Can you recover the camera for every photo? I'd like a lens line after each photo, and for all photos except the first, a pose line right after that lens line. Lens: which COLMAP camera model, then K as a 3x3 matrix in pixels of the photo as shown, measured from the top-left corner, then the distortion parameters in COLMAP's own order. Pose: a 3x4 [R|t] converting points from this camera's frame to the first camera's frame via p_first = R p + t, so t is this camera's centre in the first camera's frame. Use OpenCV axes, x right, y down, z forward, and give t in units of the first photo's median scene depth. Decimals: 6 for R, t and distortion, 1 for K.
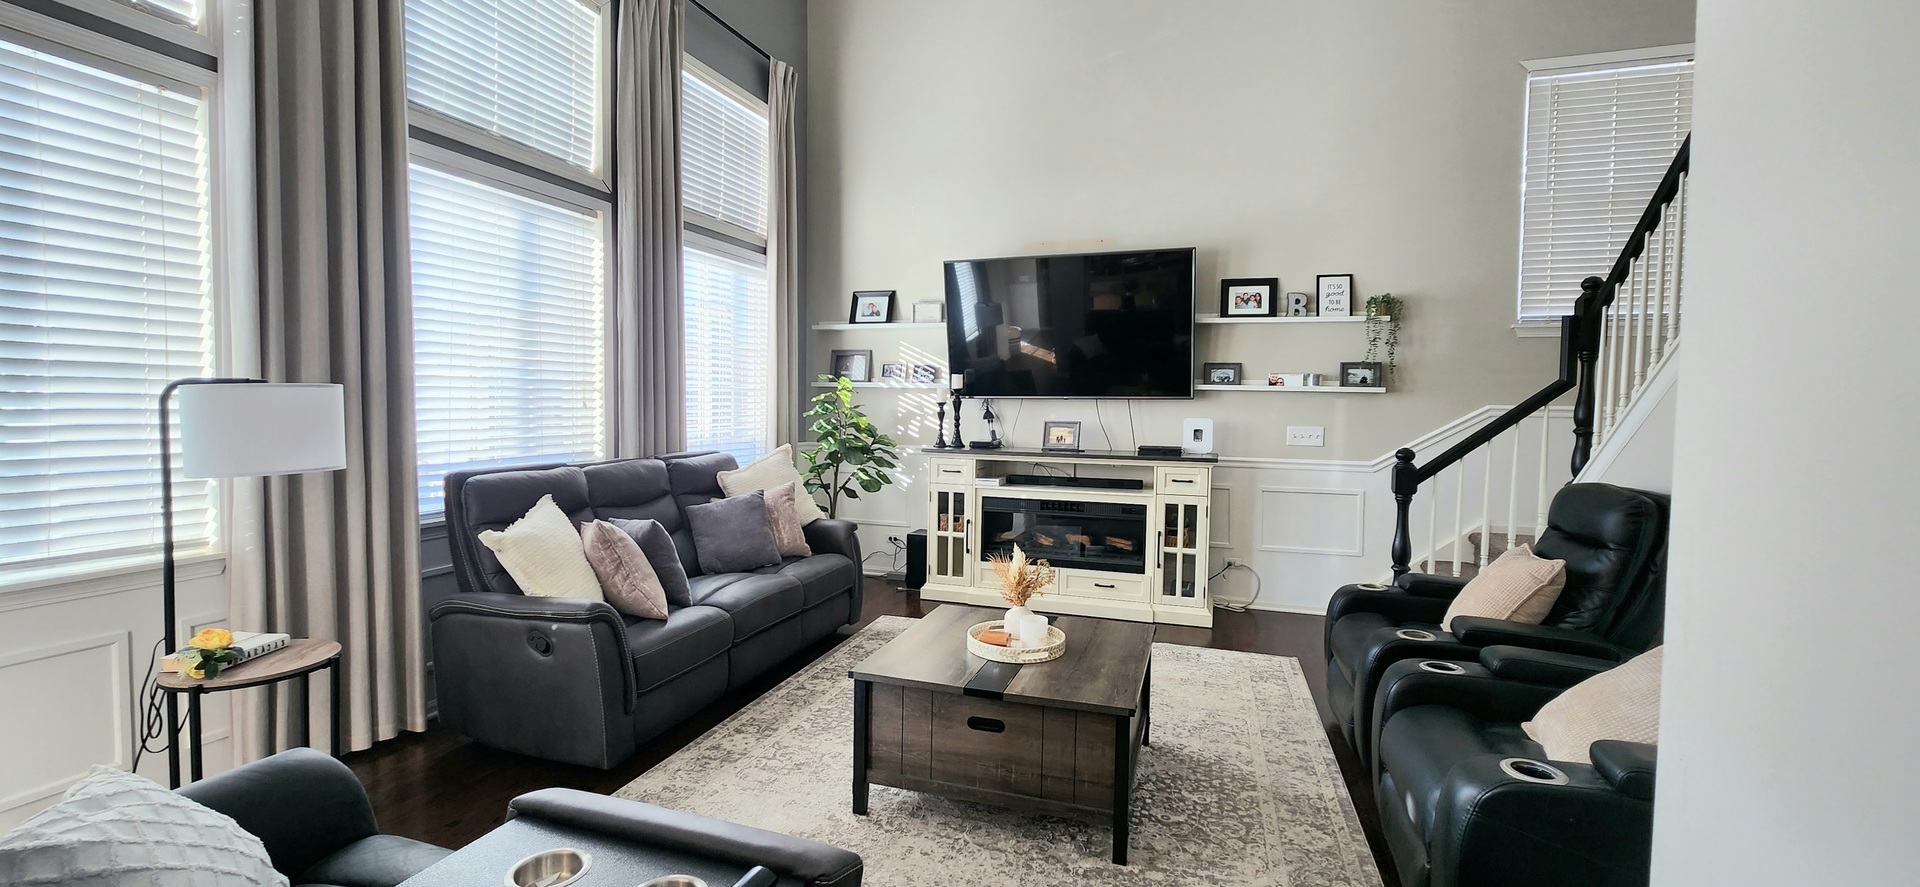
lens RADIAL K [[781.3, 0, 964.8], [0, 781.3, 433.0], [0, 0, 1]] dist [0.000272, 0.000549]
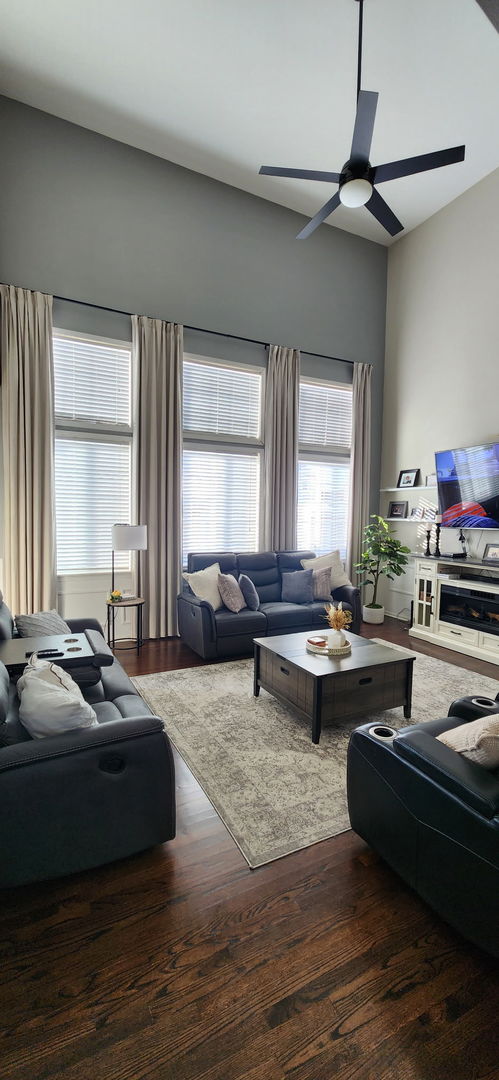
lens RADIAL K [[443.7, 0, 253.6], [0, 443.7, 537.7], [0, 0, 1]] dist [0.001429, -0.000006]
pose [[0.708740, 0.034274, -0.704637, 0.429464], [-0.033609, 0.999325, 0.014802, -0.024942], [0.704669, 0.013191, 0.709413, -0.019432]]
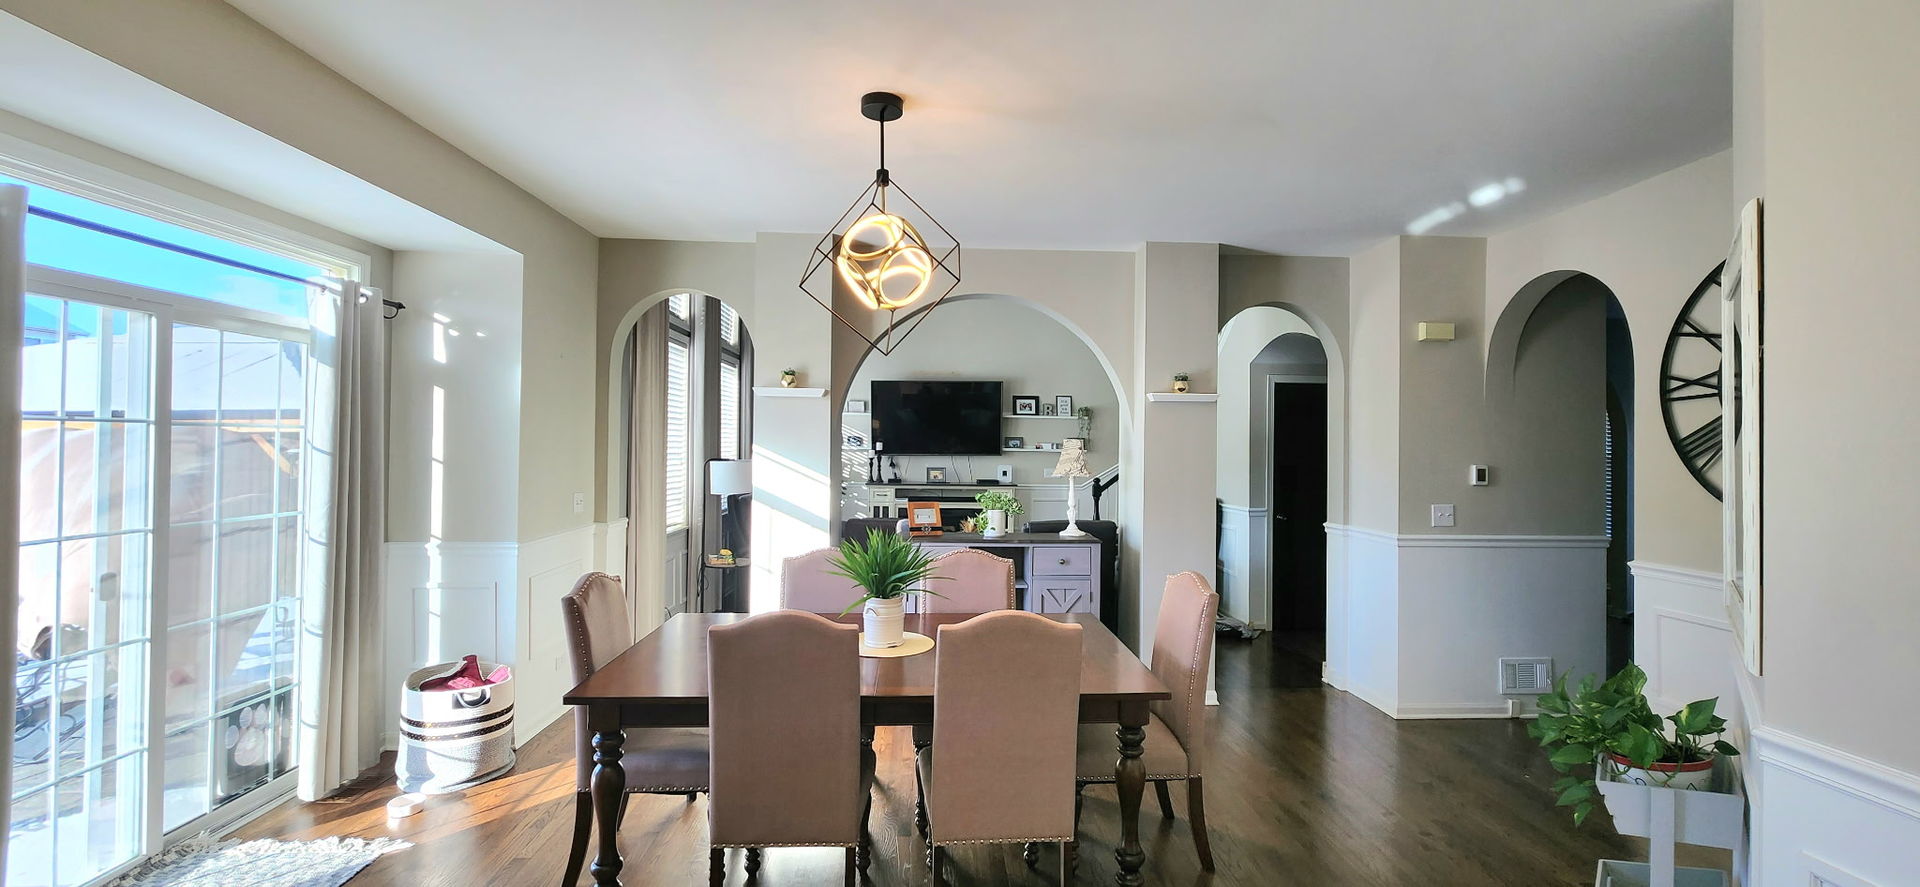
lens RADIAL K [[788.7, 0, 964.1], [0, 788.7, 443.2], [0, 0, 1]] dist [0.001429, -0.000006]
pose [[0.933429, -0.002393, 0.358753, -0.511586], [0.016069, 0.999253, -0.035143, -0.005434], [-0.358401, 0.038568, 0.932771, -0.833608]]
